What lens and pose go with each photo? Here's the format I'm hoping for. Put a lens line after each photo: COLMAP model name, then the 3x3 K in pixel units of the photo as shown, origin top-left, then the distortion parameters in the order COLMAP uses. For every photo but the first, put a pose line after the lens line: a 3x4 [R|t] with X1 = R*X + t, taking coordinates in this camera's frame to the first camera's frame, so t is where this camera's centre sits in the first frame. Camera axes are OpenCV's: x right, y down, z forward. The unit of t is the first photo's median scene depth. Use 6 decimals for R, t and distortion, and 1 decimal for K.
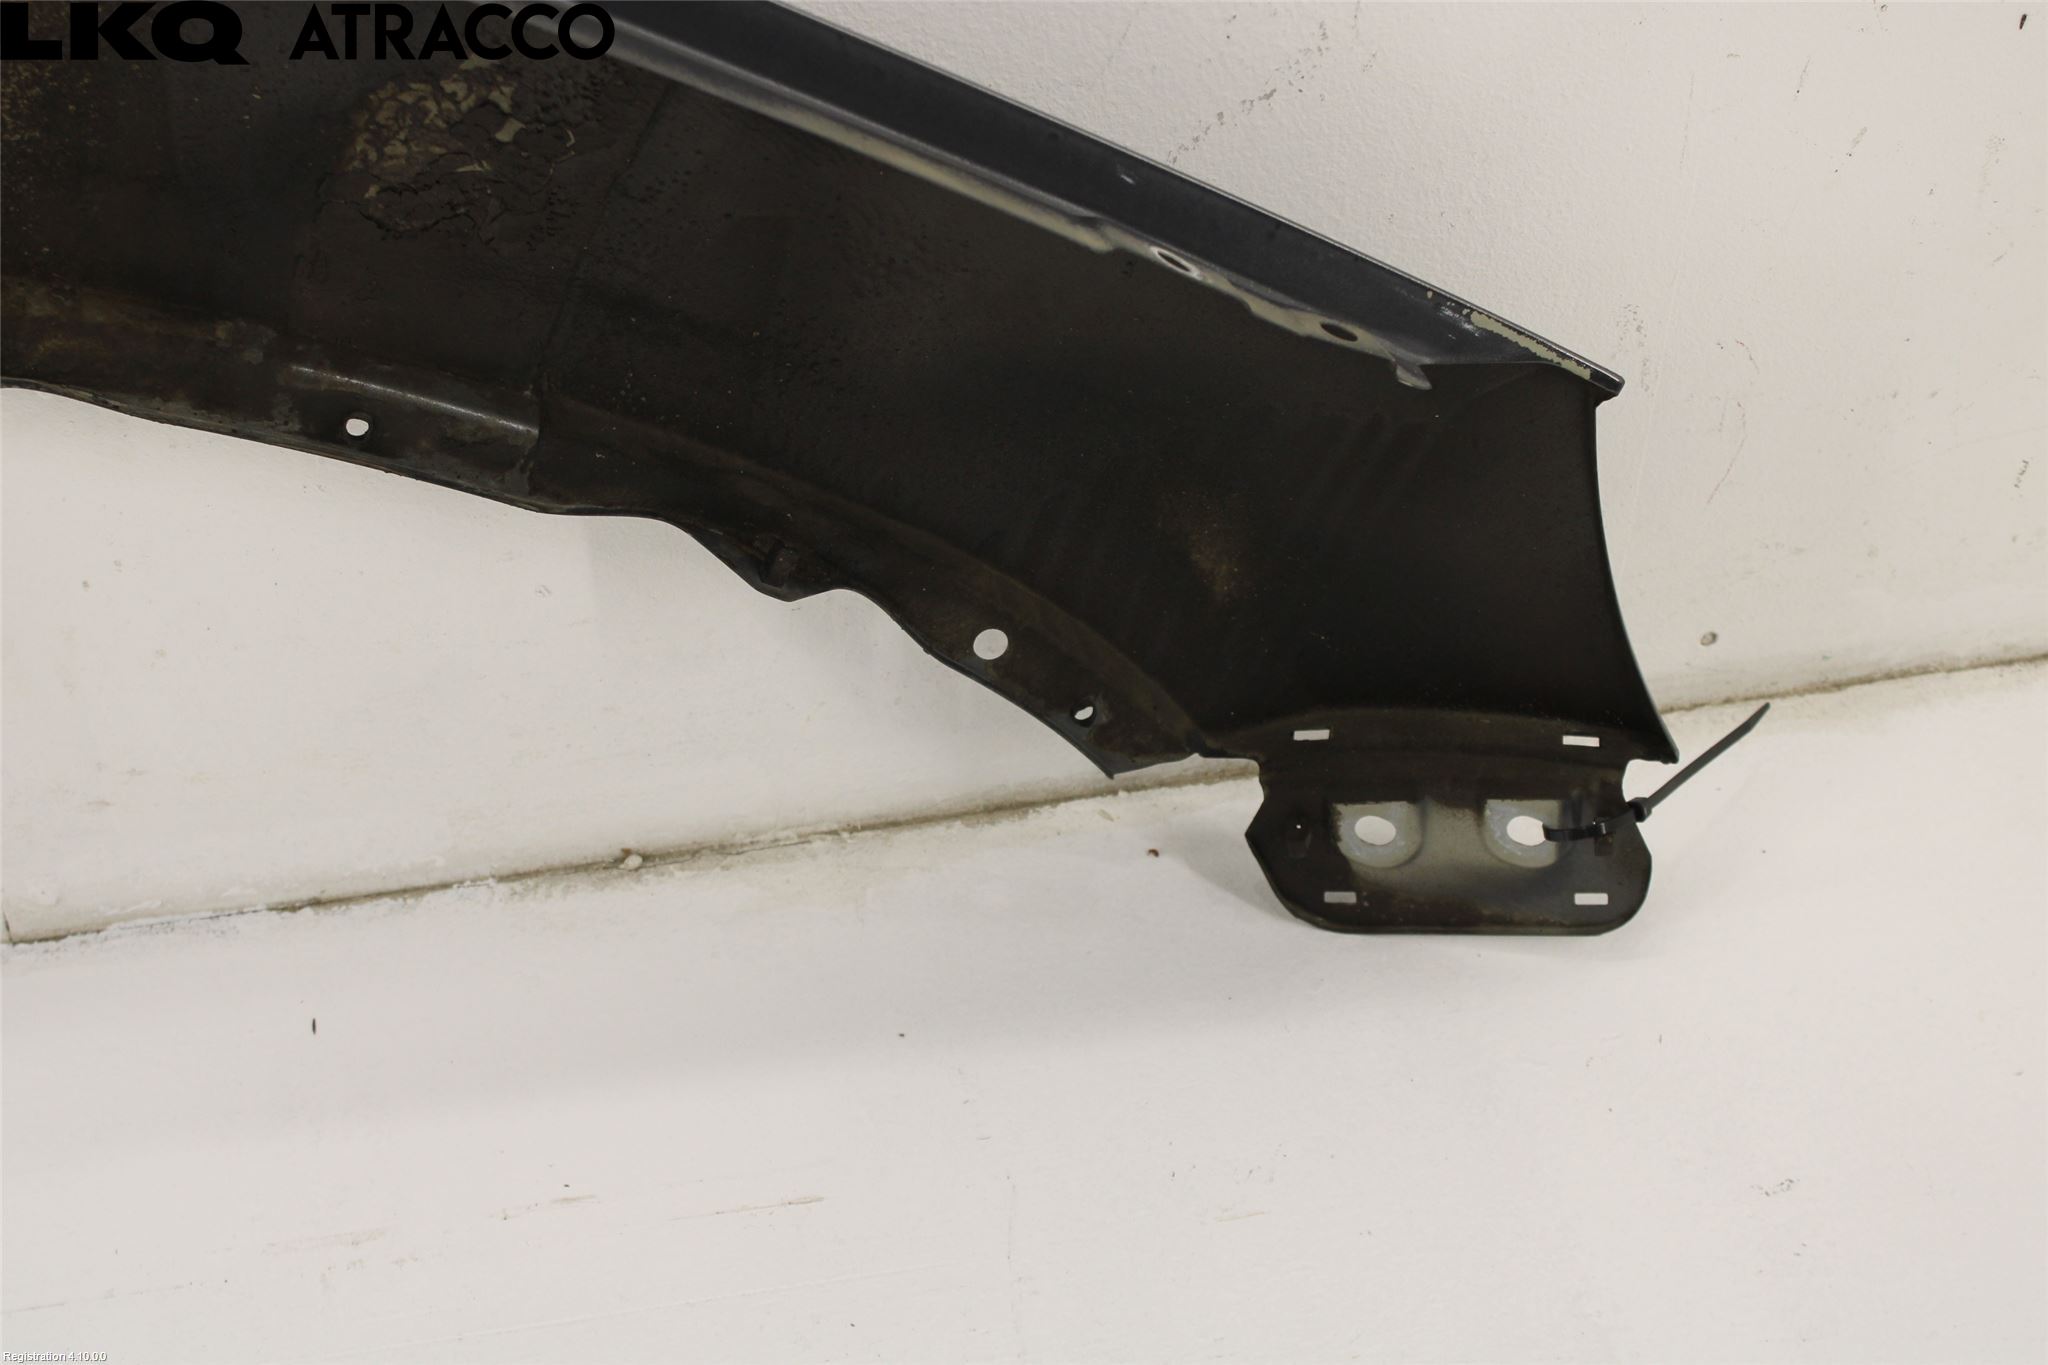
lens RADIAL K [[3192.9, 0, 1002.4], [0, 3192.9, 723.9], [0, 0, 1]] dist [-0.036285, 0.166189]
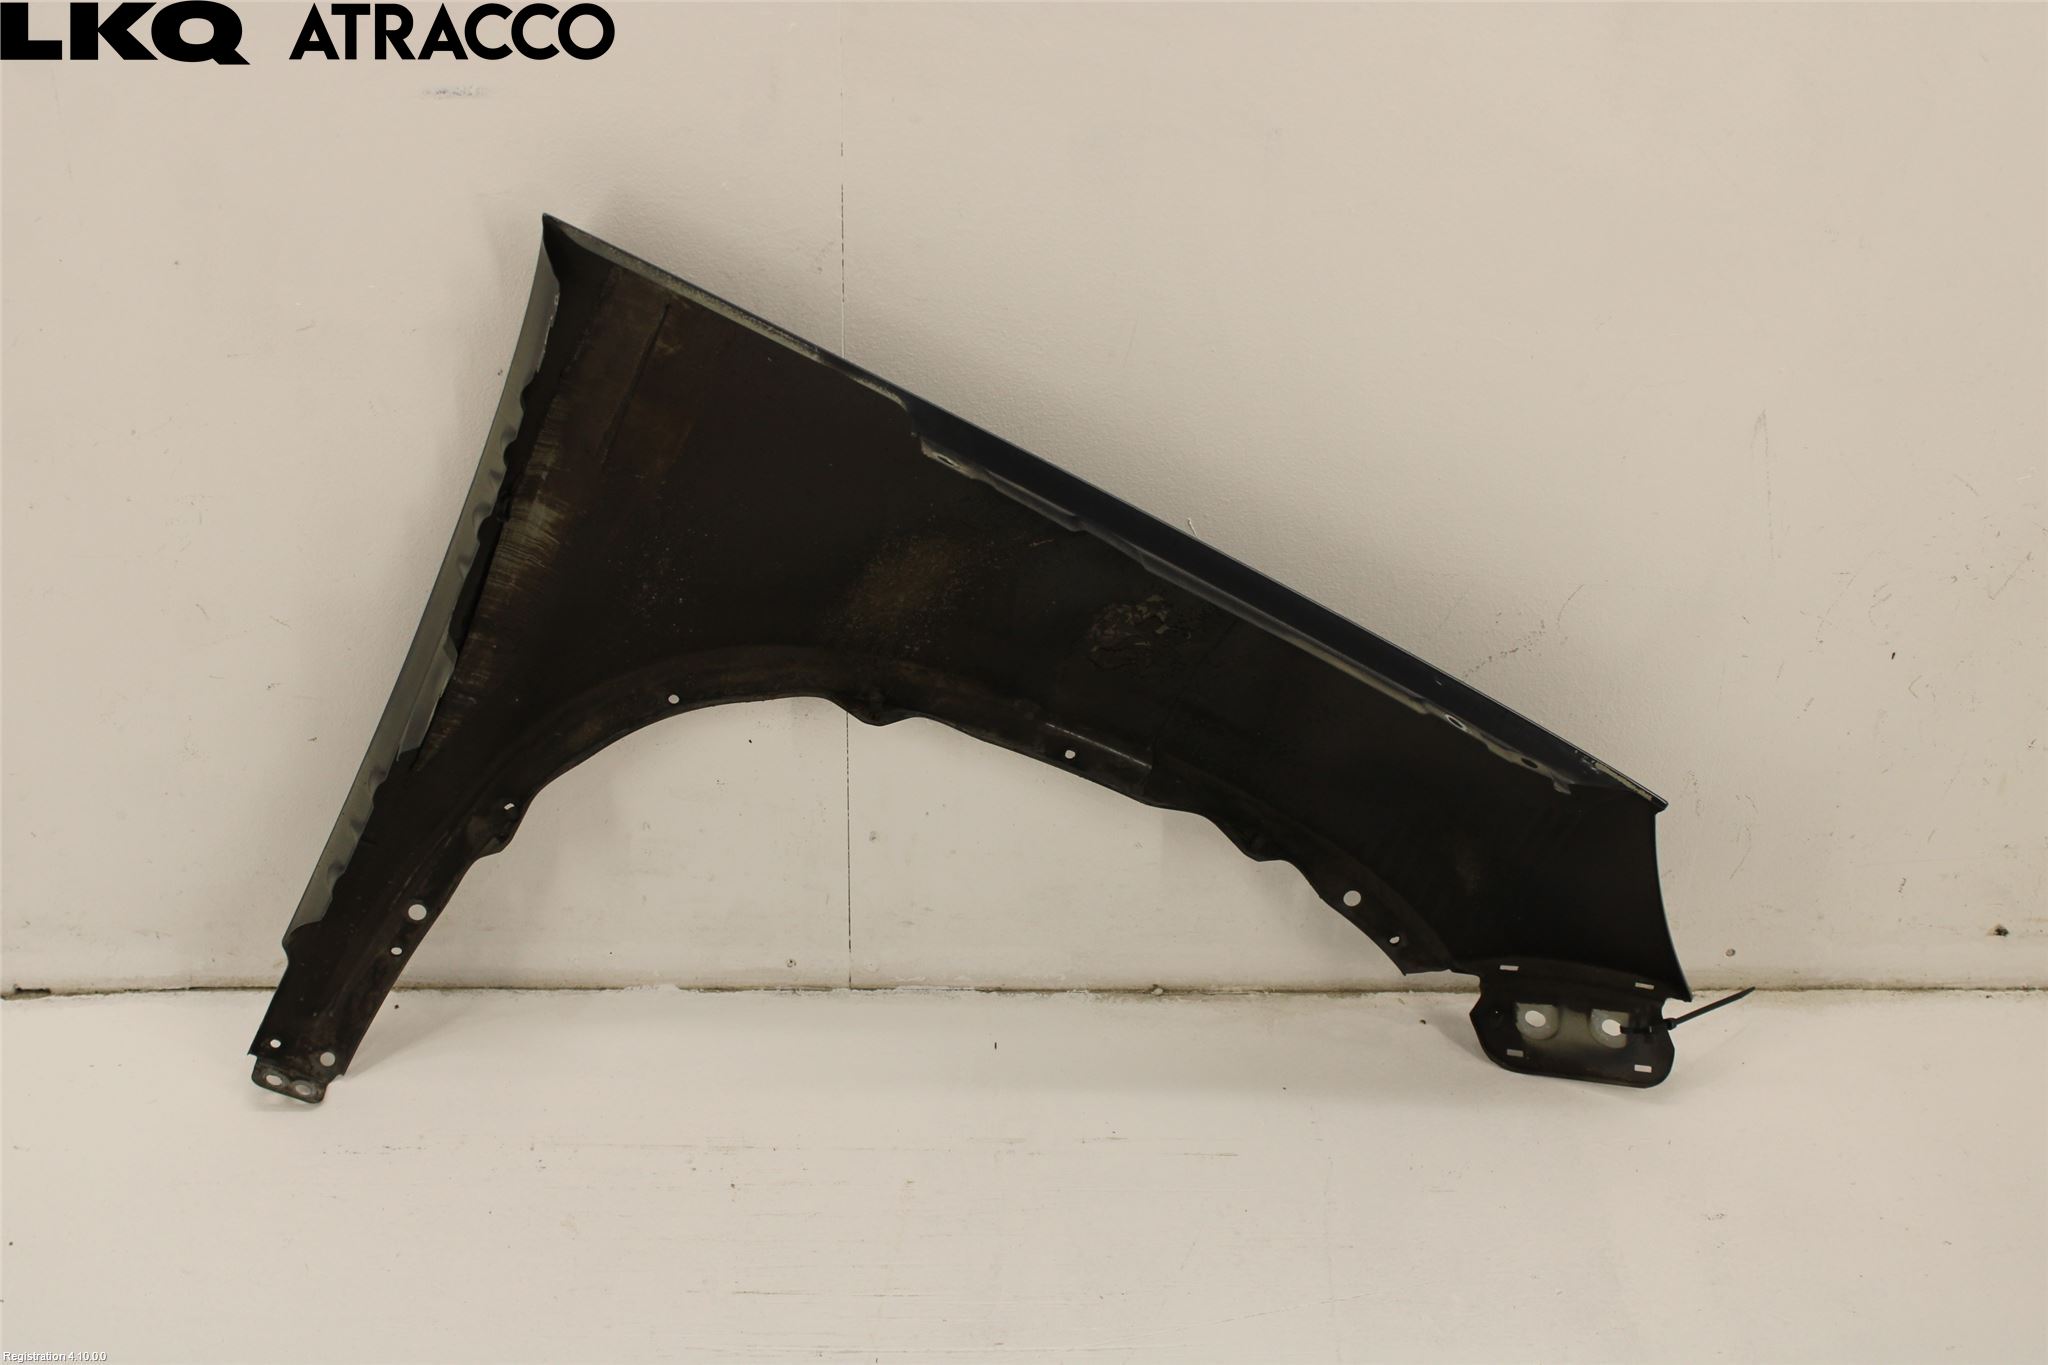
lens RADIAL K [[2805.1, 0, 1002.4], [0, 2805.1, 729.0], [0, 0, 1]] dist [-0.057633, 0.022972]
pose [[0.983171, 0.115958, -0.141166, 0.017419], [-0.133615, 0.983397, -0.122793, 0.122832], [0.124584, 0.139588, 0.982341, -0.829308]]
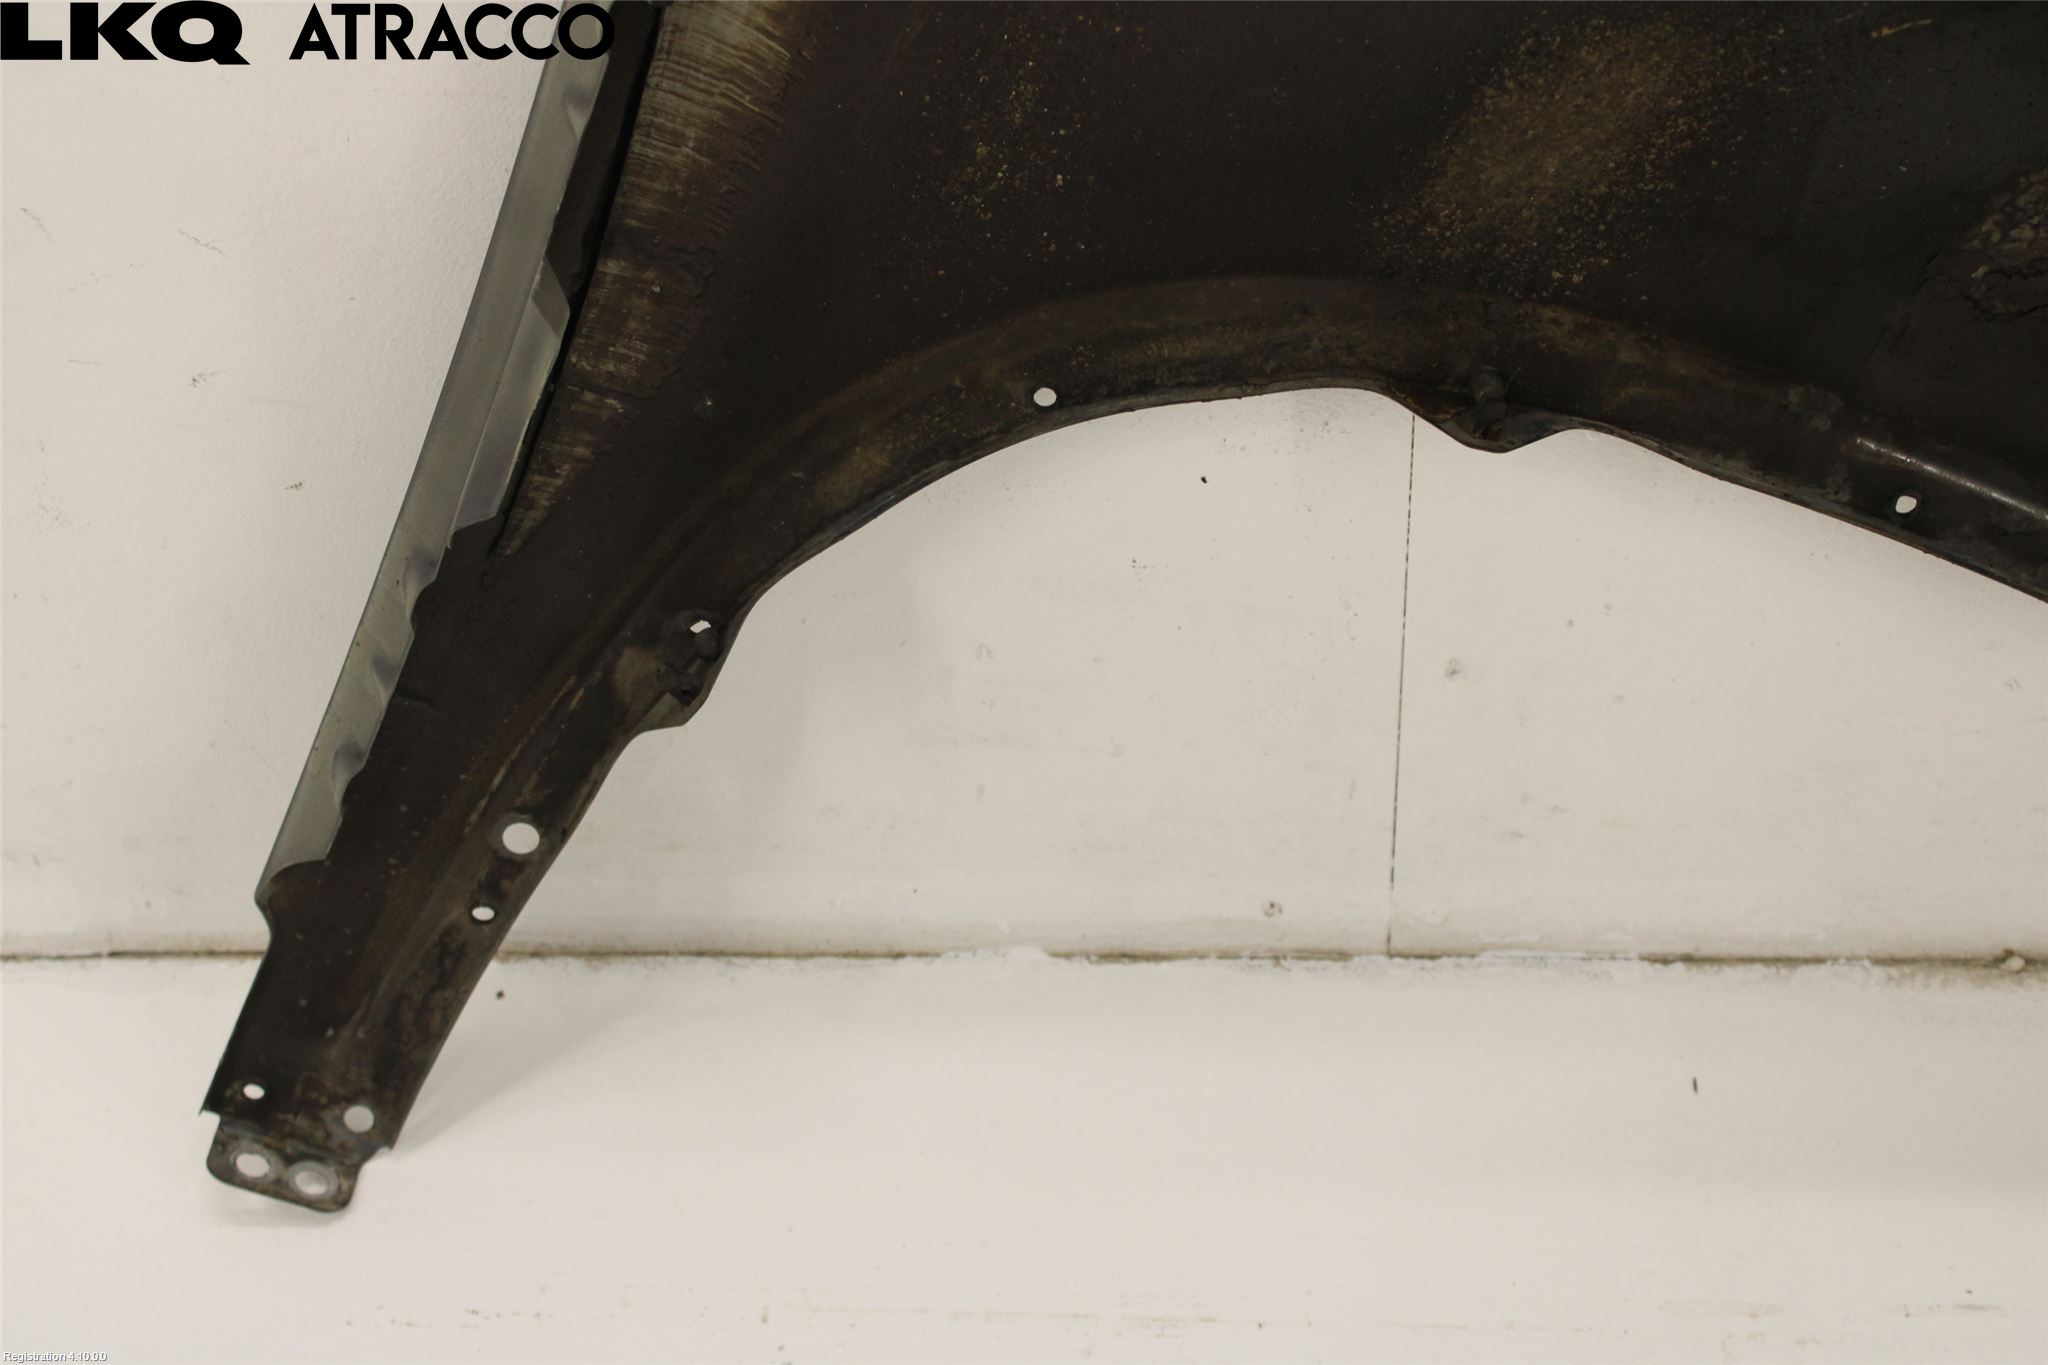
lens RADIAL K [[3192.9, 0, 1002.4], [0, 3192.9, 723.9], [0, 0, 1]] dist [-0.036285, 0.166189]
pose [[0.965334, 0.130545, -0.226028, -0.229081], [-0.130888, 0.991305, 0.013535, -0.002363], [0.225829, 0.016518, 0.974027, -0.022174]]
